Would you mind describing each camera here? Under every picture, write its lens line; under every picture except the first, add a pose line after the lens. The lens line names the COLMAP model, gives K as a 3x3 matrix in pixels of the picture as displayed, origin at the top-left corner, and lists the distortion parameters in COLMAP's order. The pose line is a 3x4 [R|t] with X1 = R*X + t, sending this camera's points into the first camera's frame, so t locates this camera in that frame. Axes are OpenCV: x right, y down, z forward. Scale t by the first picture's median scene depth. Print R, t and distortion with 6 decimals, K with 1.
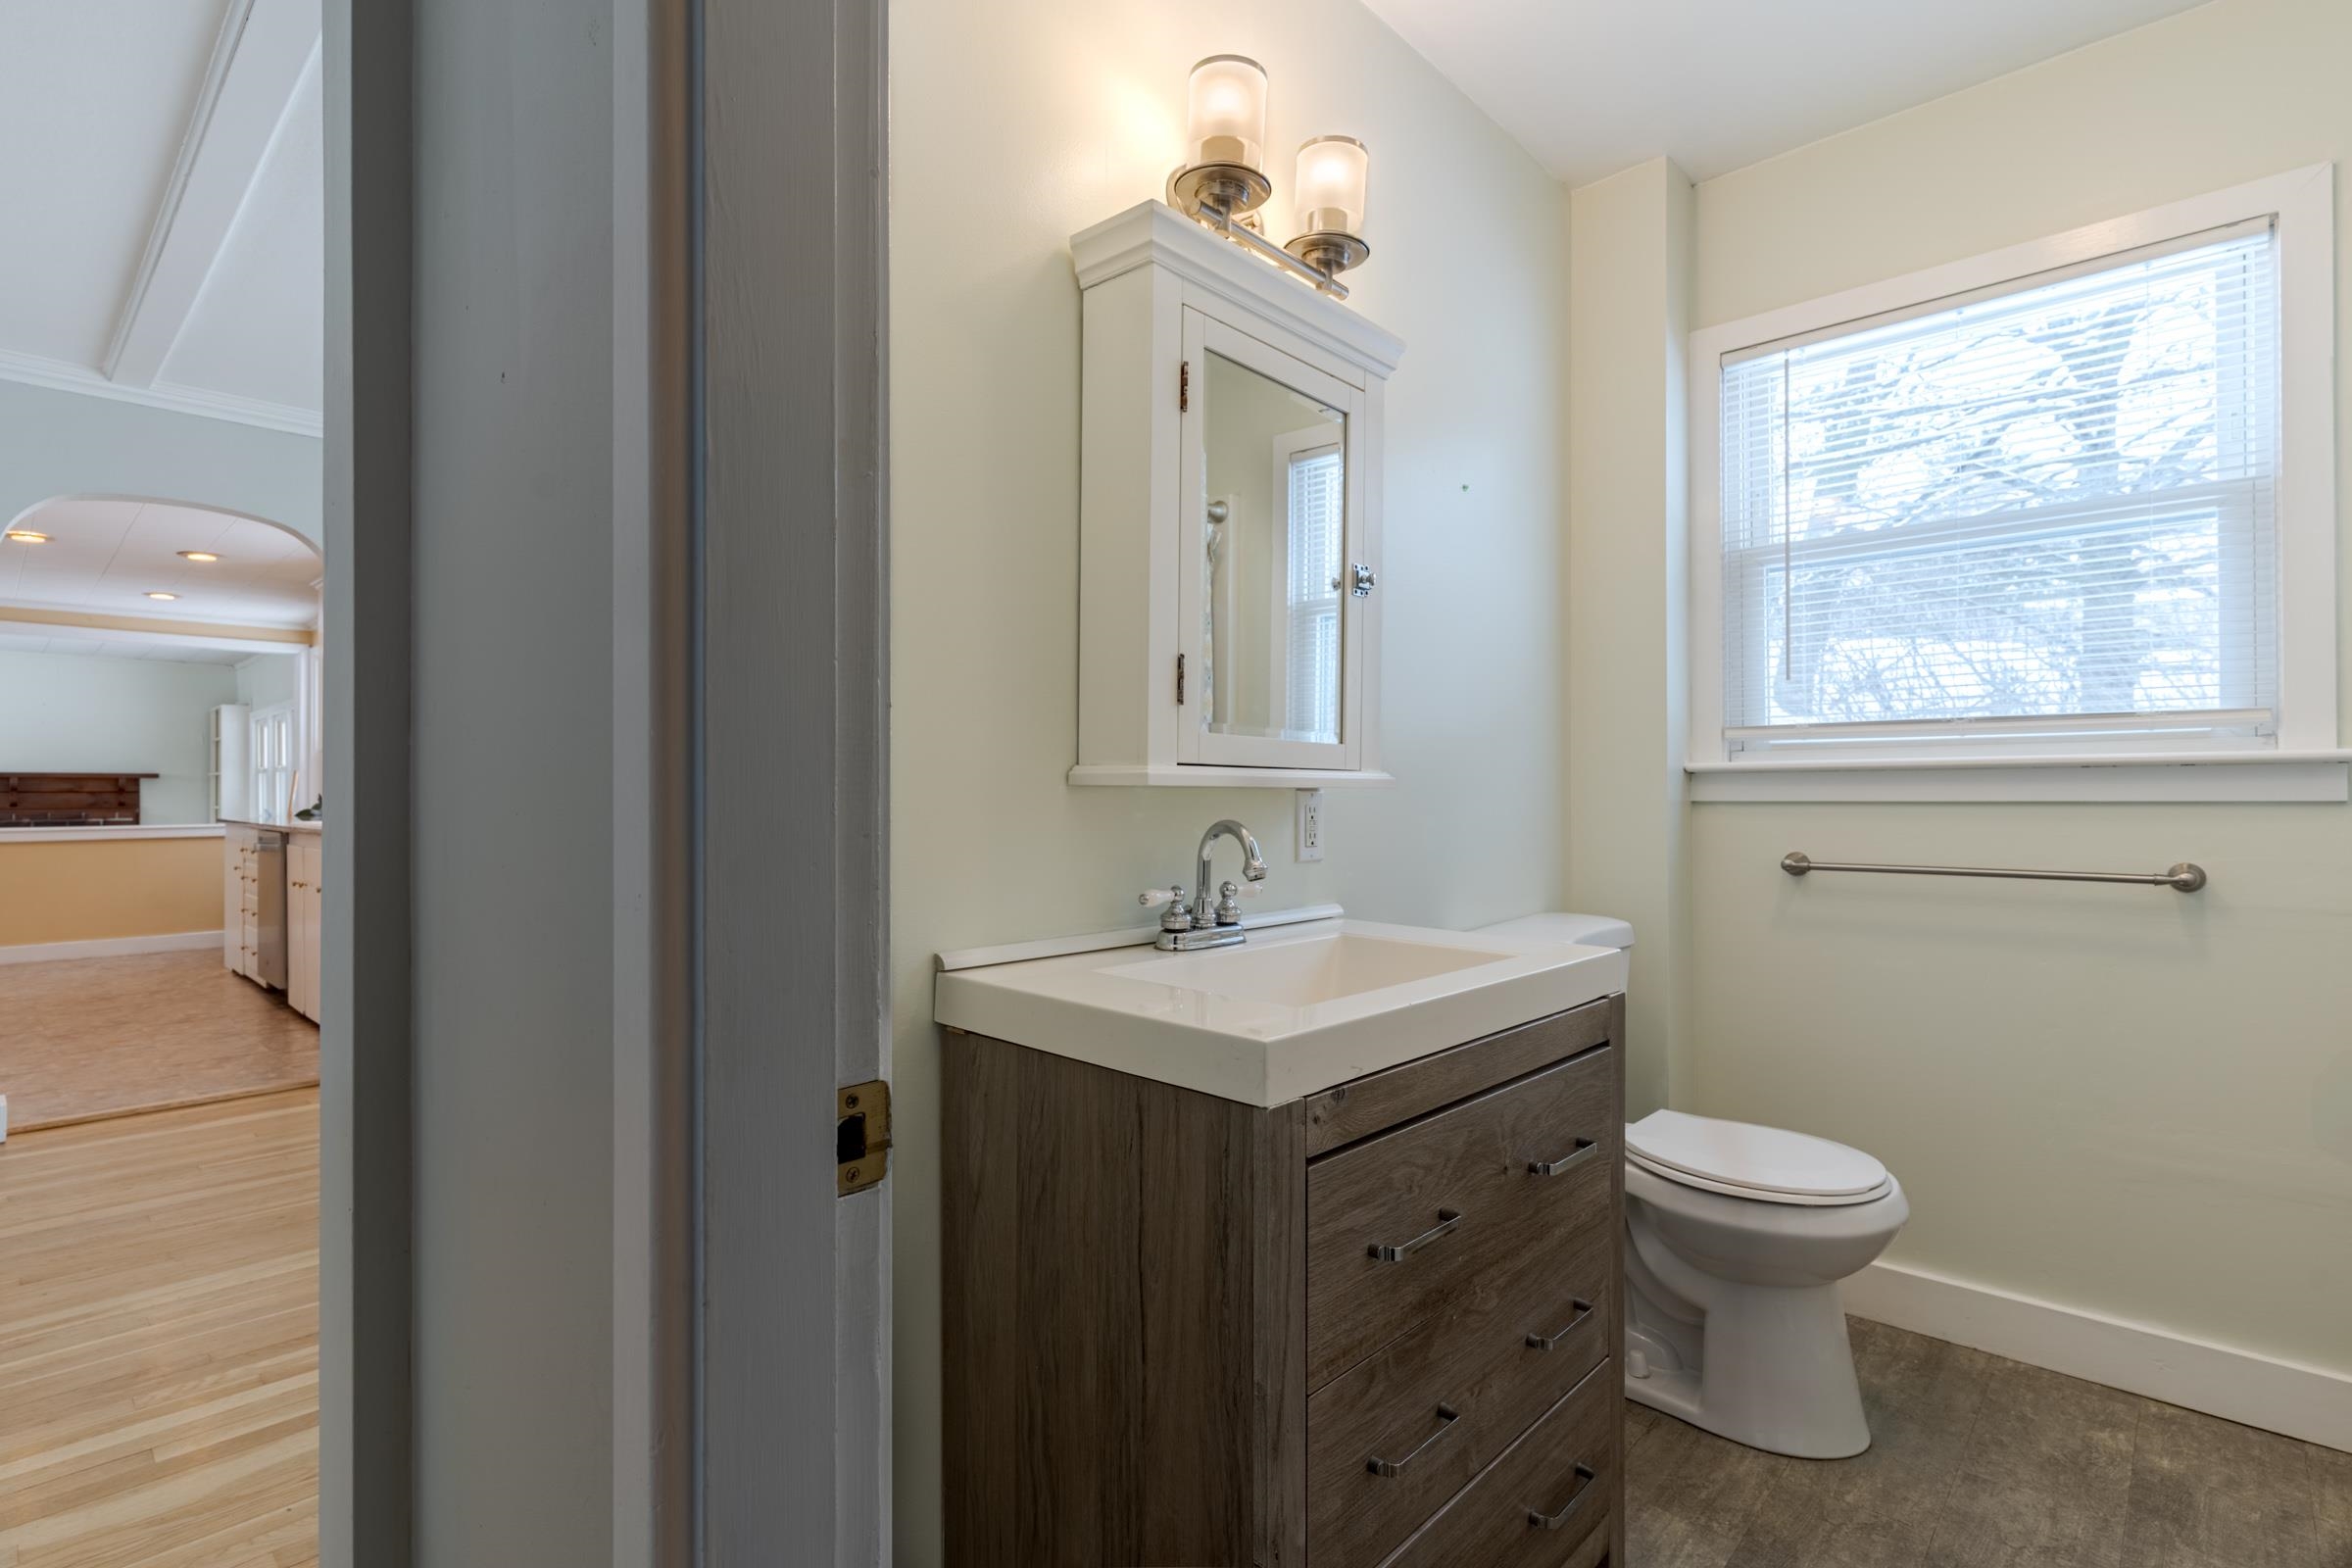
lens RADIAL K [[1126.6, 0, 1175.0], [0, 1126.6, 789.2], [0, 0, 1]] dist [0.004973, -0.001081]
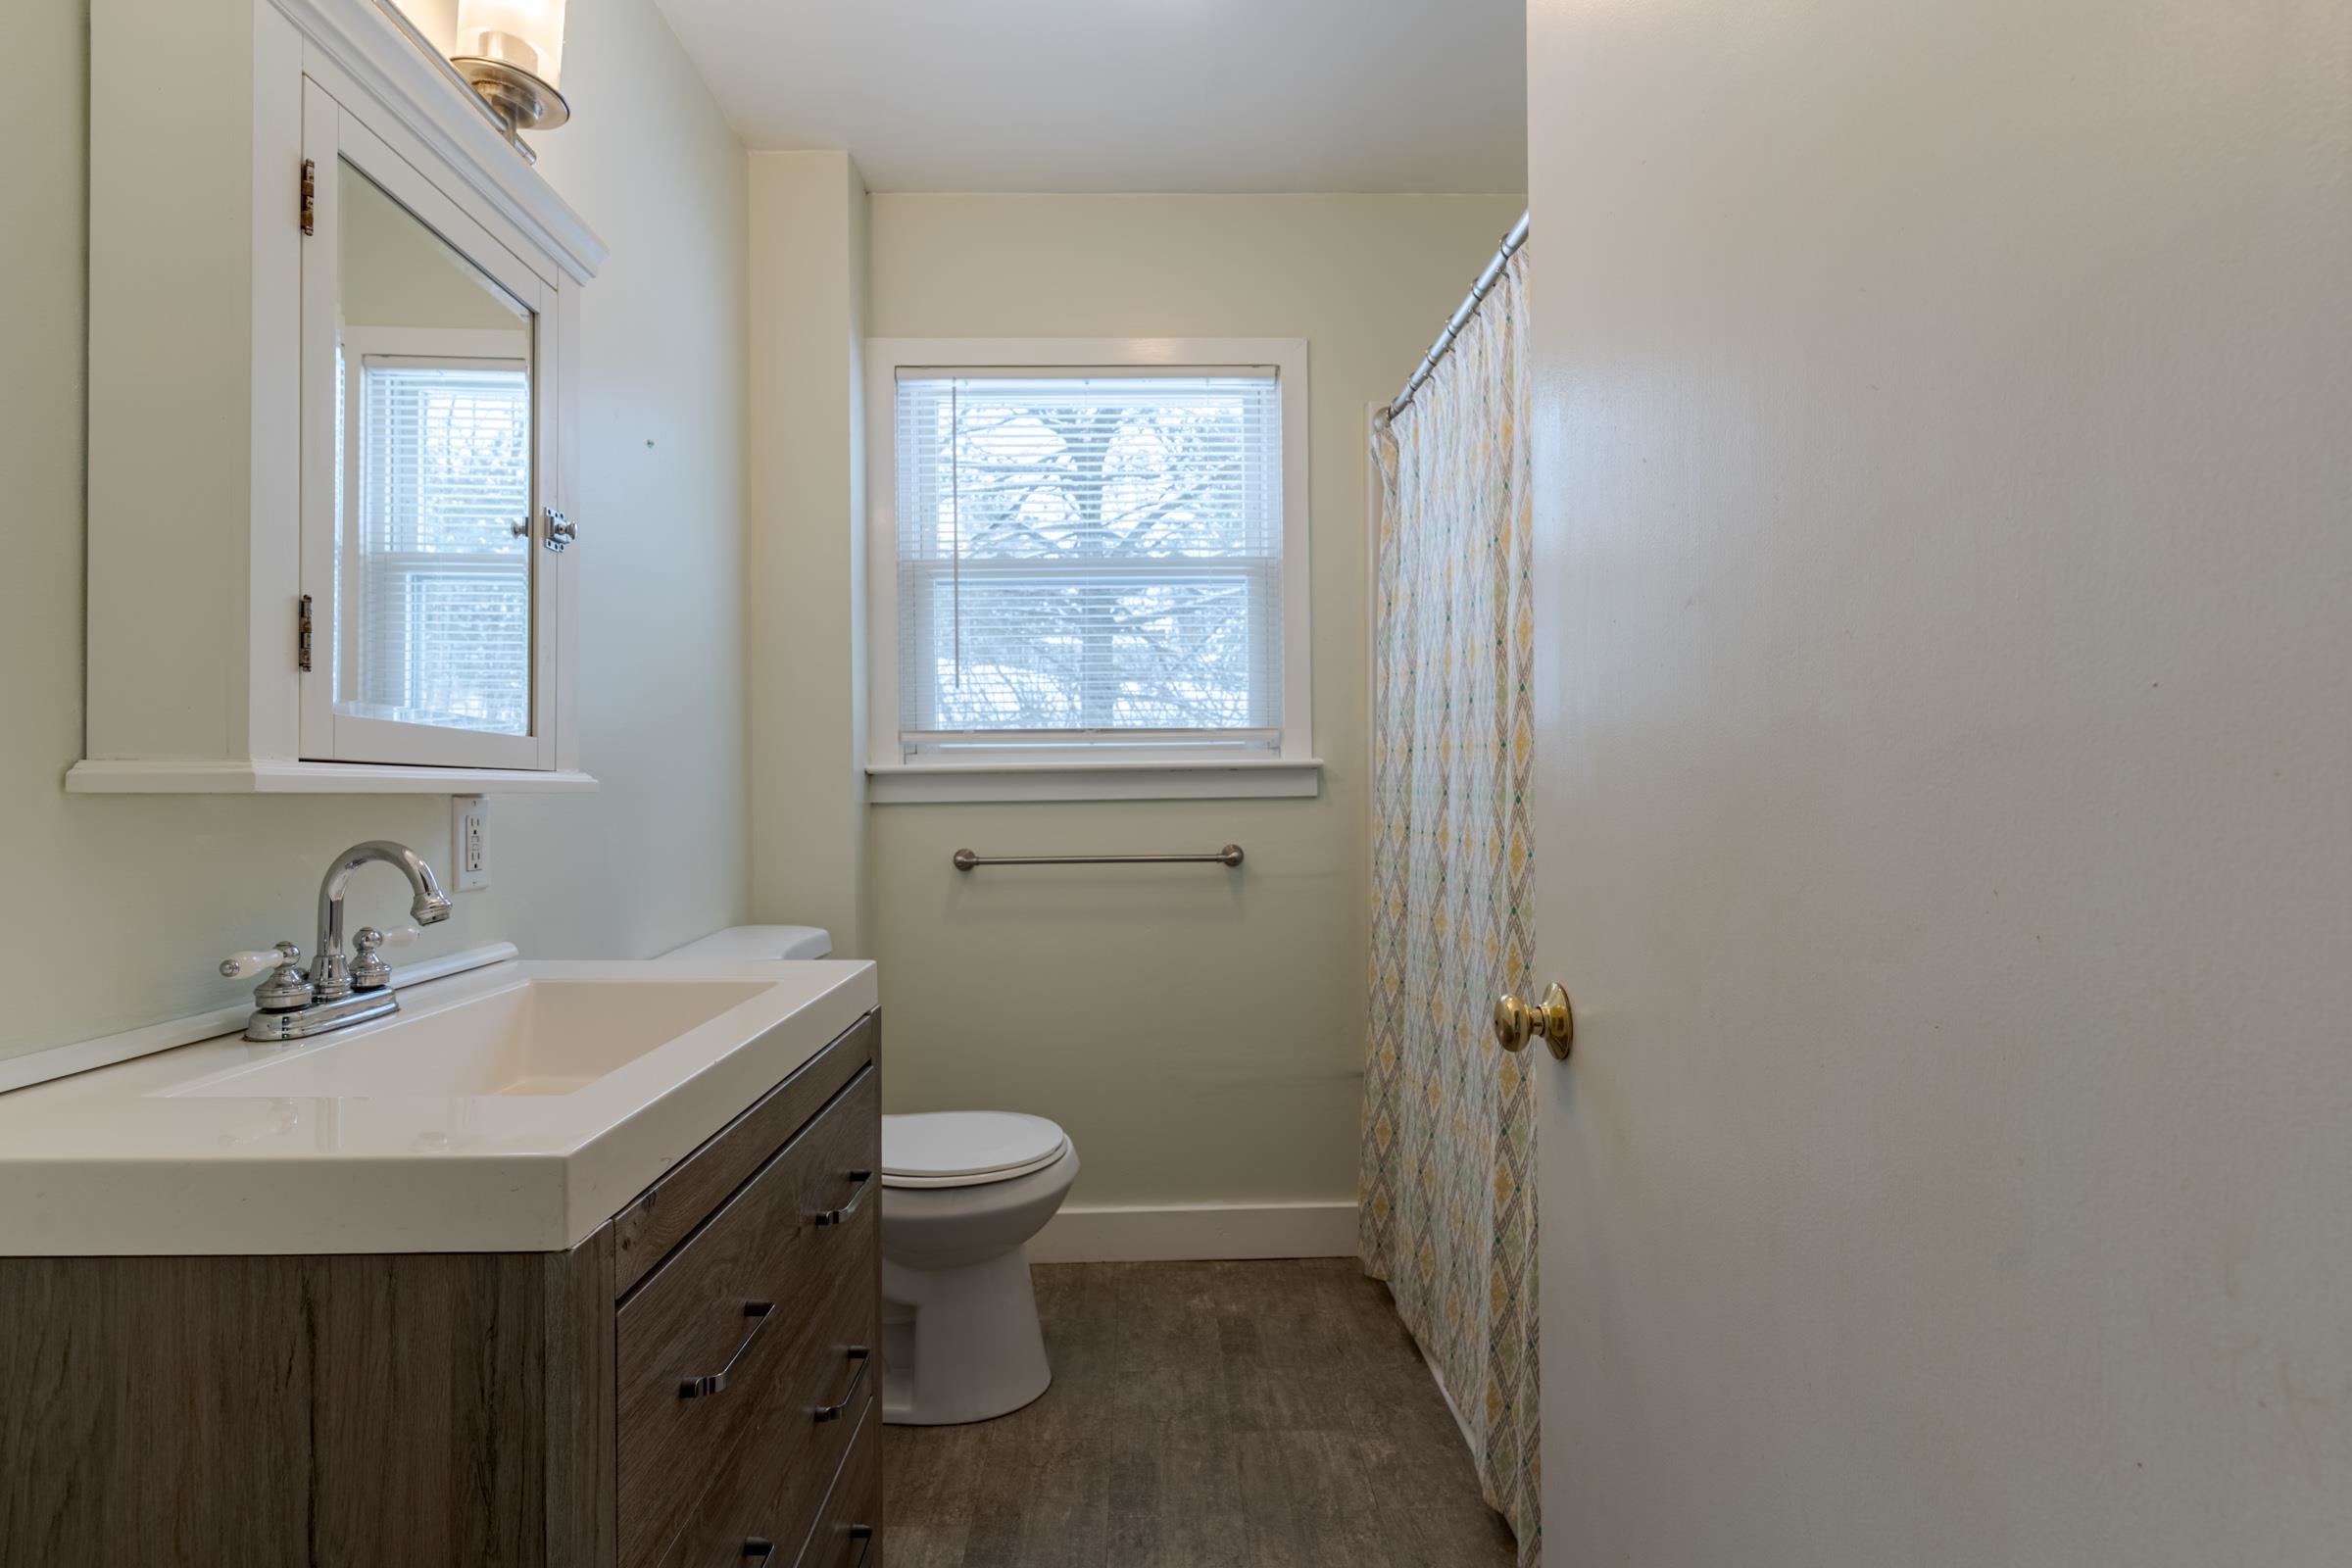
lens RADIAL K [[1126.6, 0, 1175.0], [0, 1126.6, 789.2], [0, 0, 1]] dist [0.004973, -0.001081]
pose [[0.713312, -0.006877, 0.700813, -0.081273], [0.007801, 0.999968, 0.001872, -0.001897], [-0.700803, 0.004132, 0.713343, 0.133038]]
